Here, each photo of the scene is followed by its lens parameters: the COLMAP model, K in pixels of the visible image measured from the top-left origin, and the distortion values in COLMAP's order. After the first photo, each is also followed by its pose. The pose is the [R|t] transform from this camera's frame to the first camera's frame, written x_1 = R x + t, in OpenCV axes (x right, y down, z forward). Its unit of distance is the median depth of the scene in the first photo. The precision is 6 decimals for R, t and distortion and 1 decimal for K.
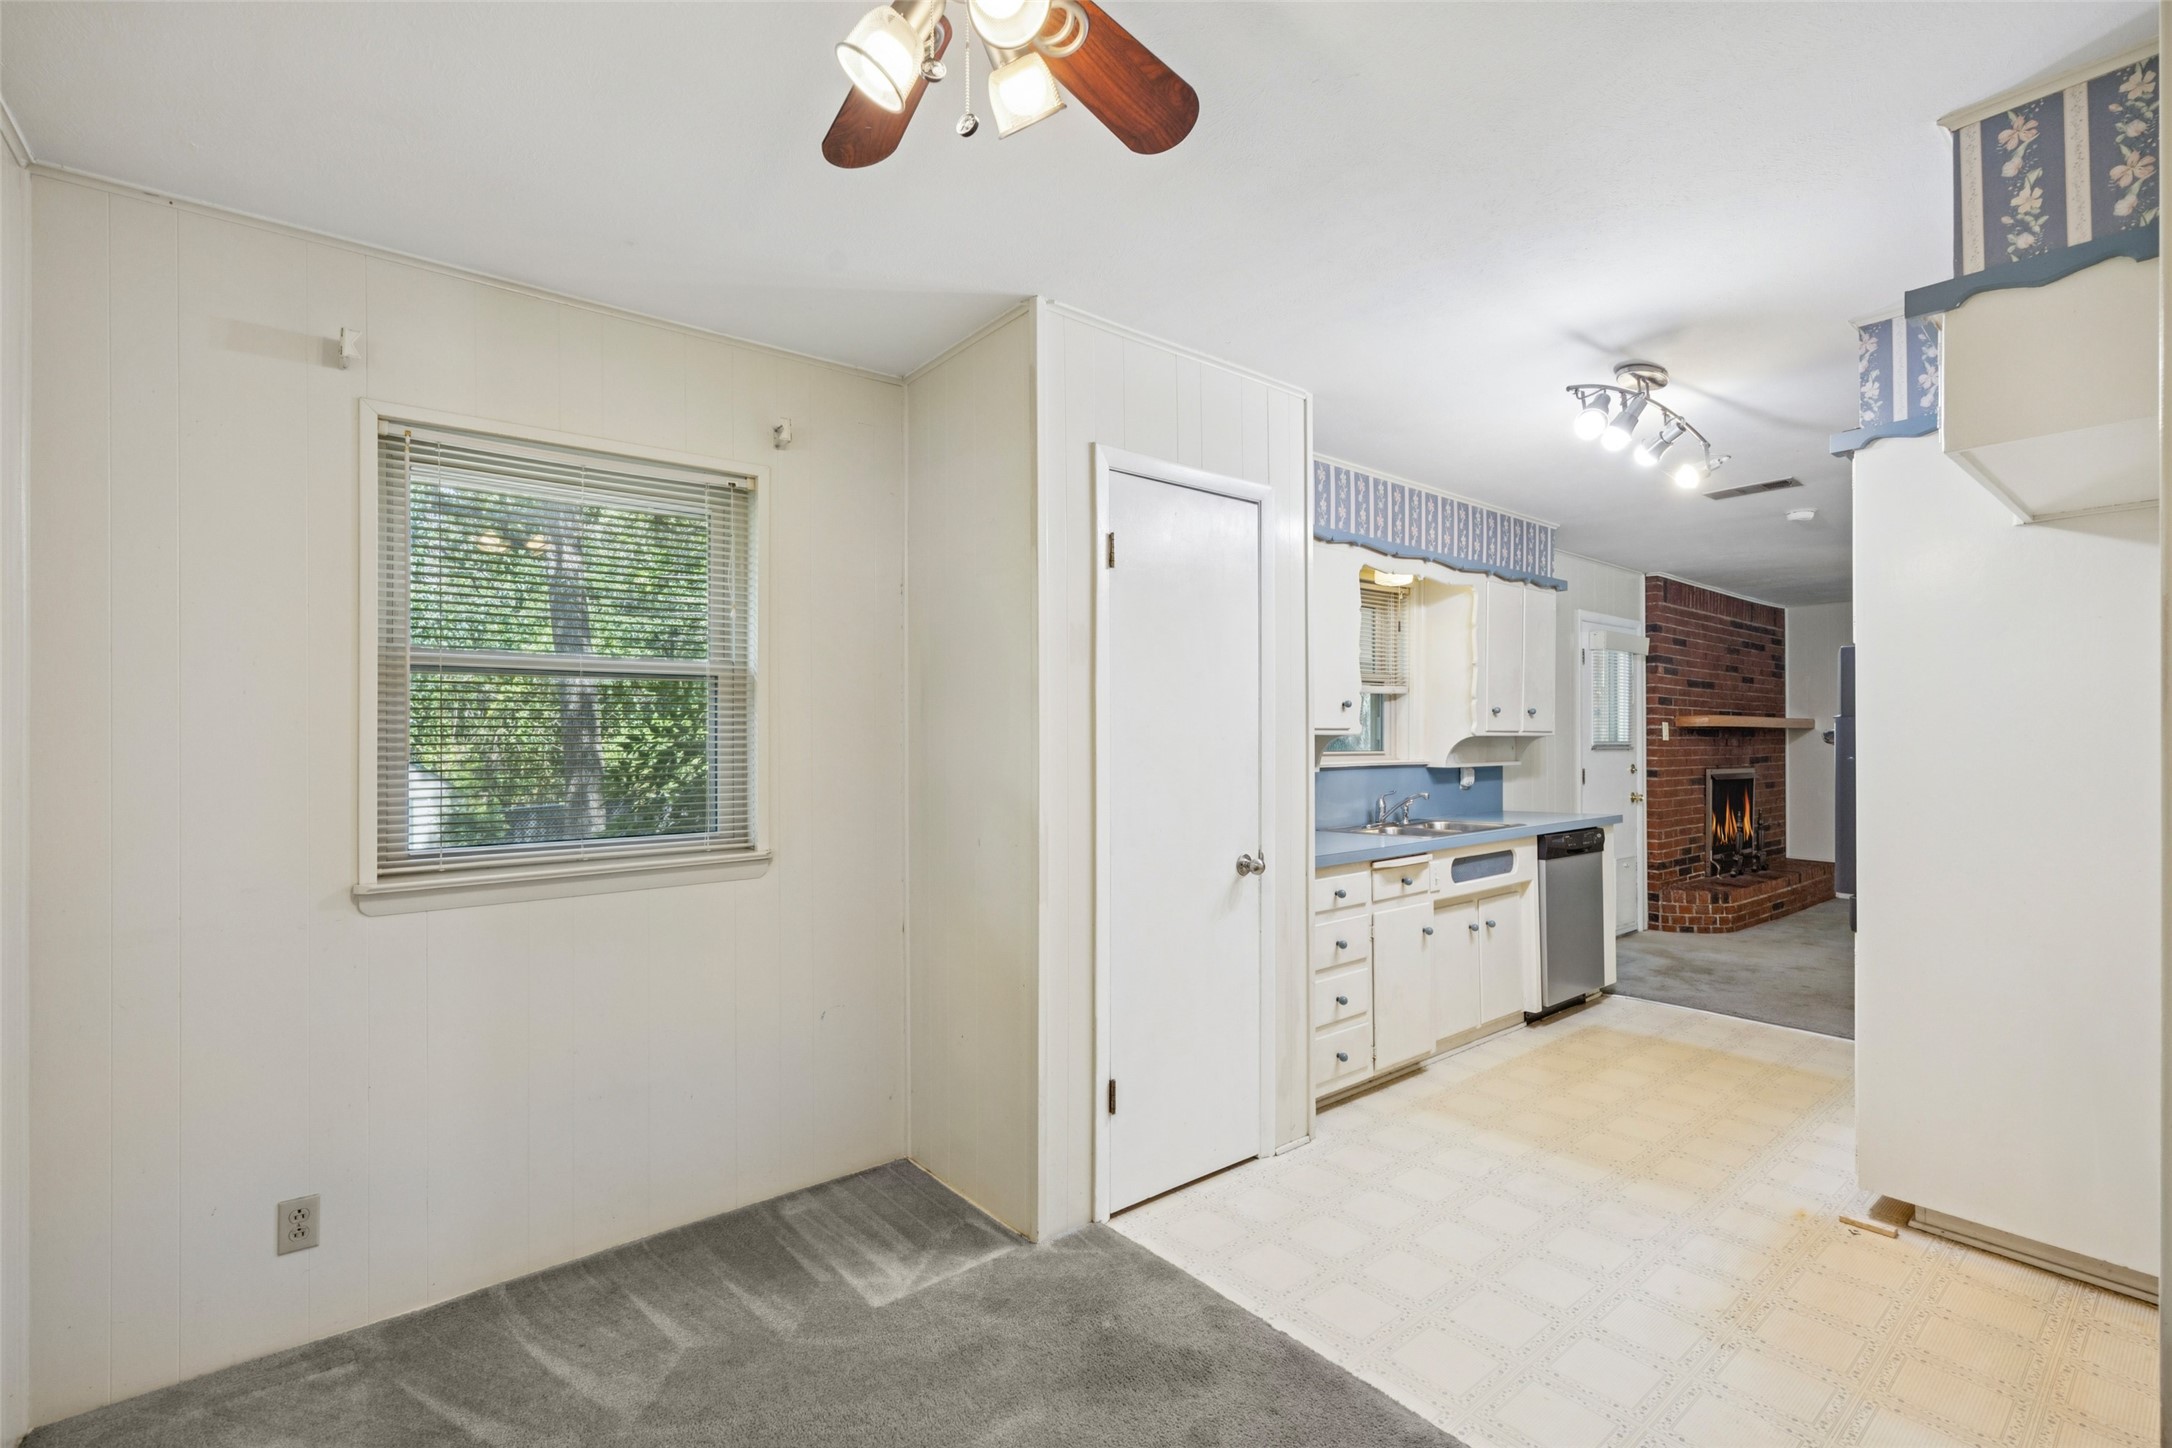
lens RADIAL K [[965.3, 0, 1077.3], [0, 965.3, 738.8], [0, 0, 1]] dist [-0.010123, 0.000732]
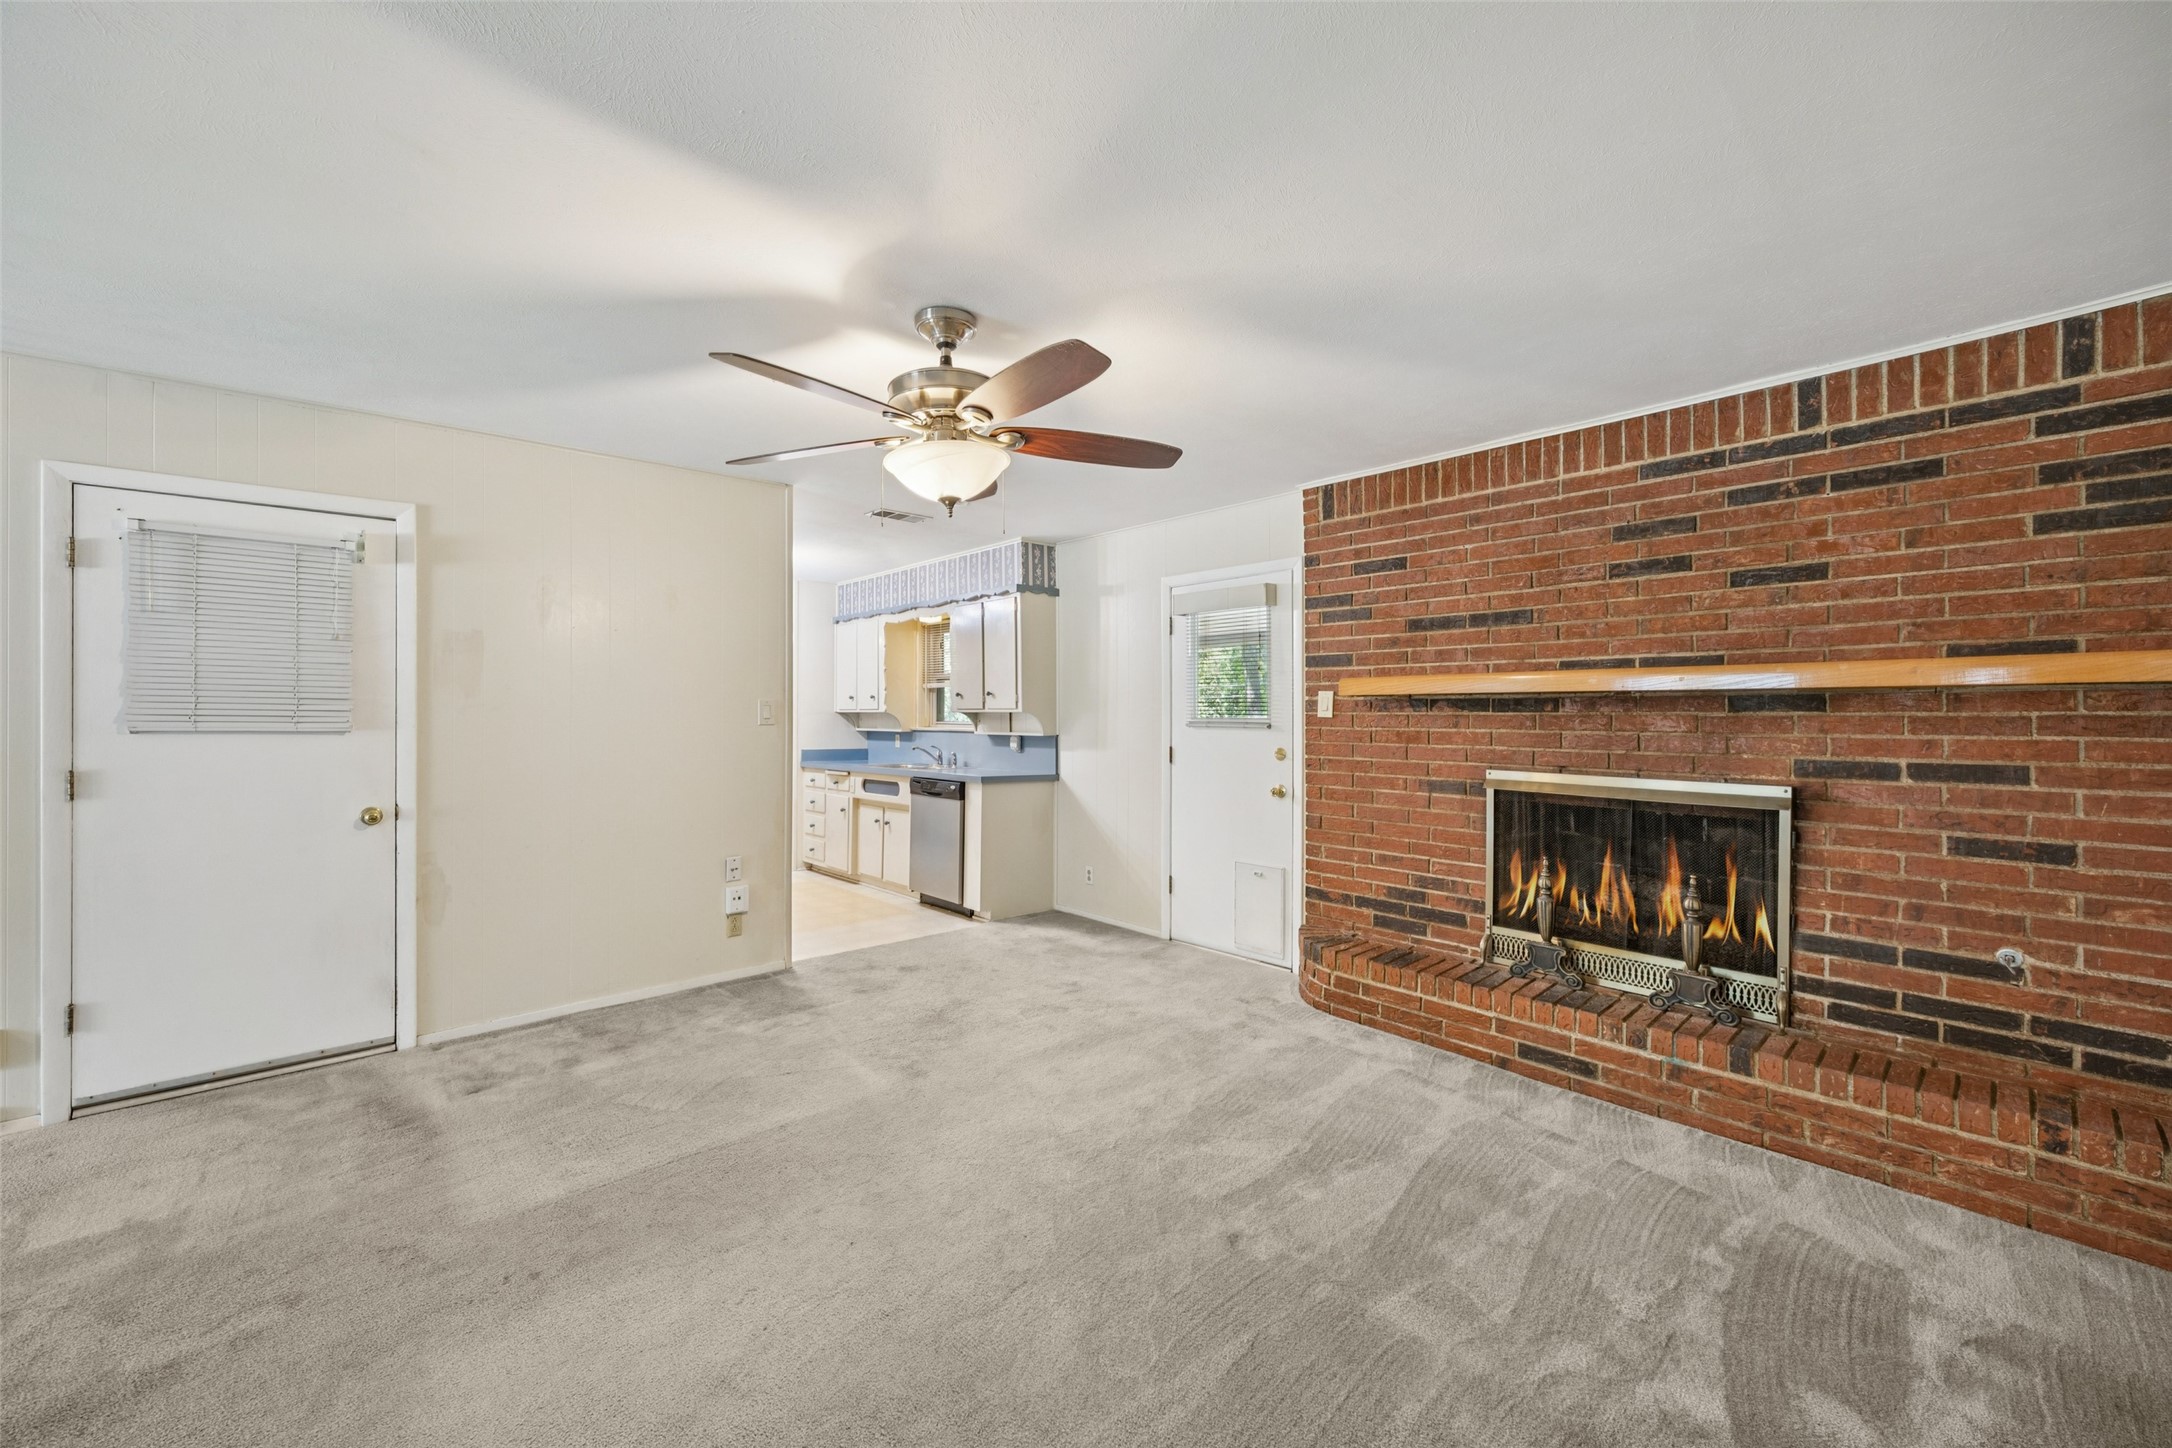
lens RADIAL K [[846.8, 0, 1082.6], [0, 846.8, 711.7], [0, 0, 1]] dist [-0.003546, 0.000799]
pose [[0.047865, -0.002779, -0.998850, 1.642747], [0.000458, 0.999996, -0.002761, -0.001145], [0.998854, -0.000326, 0.047866, 1.072703]]
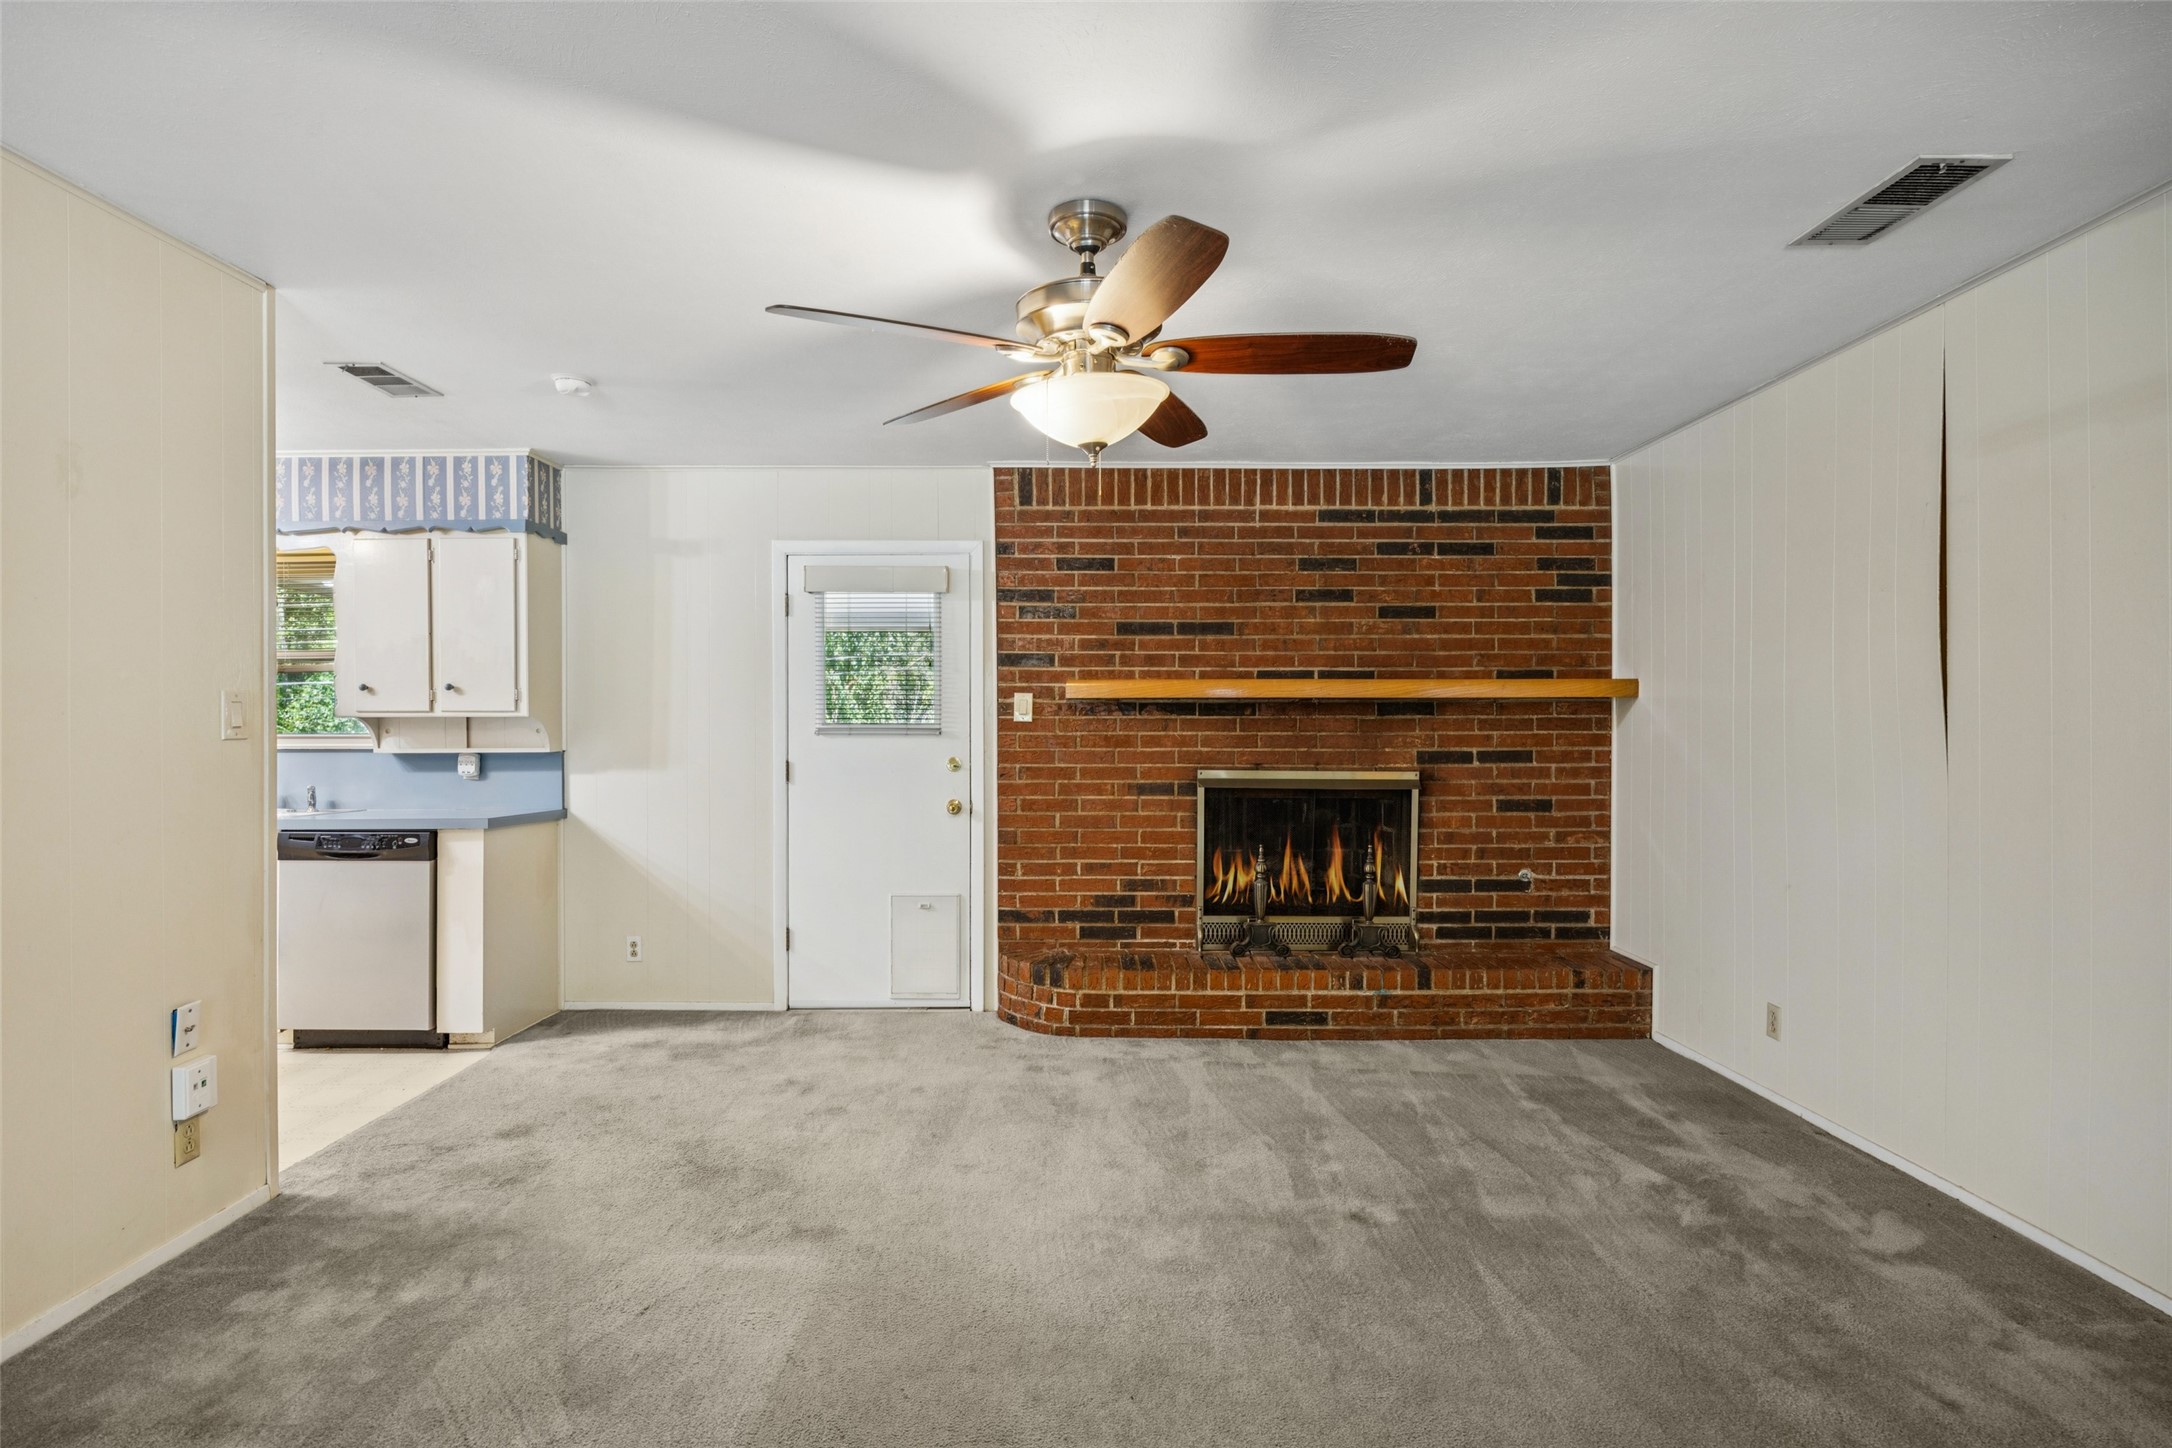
lens RADIAL K [[1040.2, 0, 1070.9], [0, 1040.2, 721.4], [0, 0, 1]] dist [-0.018736, 0.001746]
pose [[0.770964, -0.001500, -0.636876, 1.451060], [0.003139, 0.999994, 0.001445, 0.000722], [0.636870, -0.003113, 0.770965, 0.655441]]
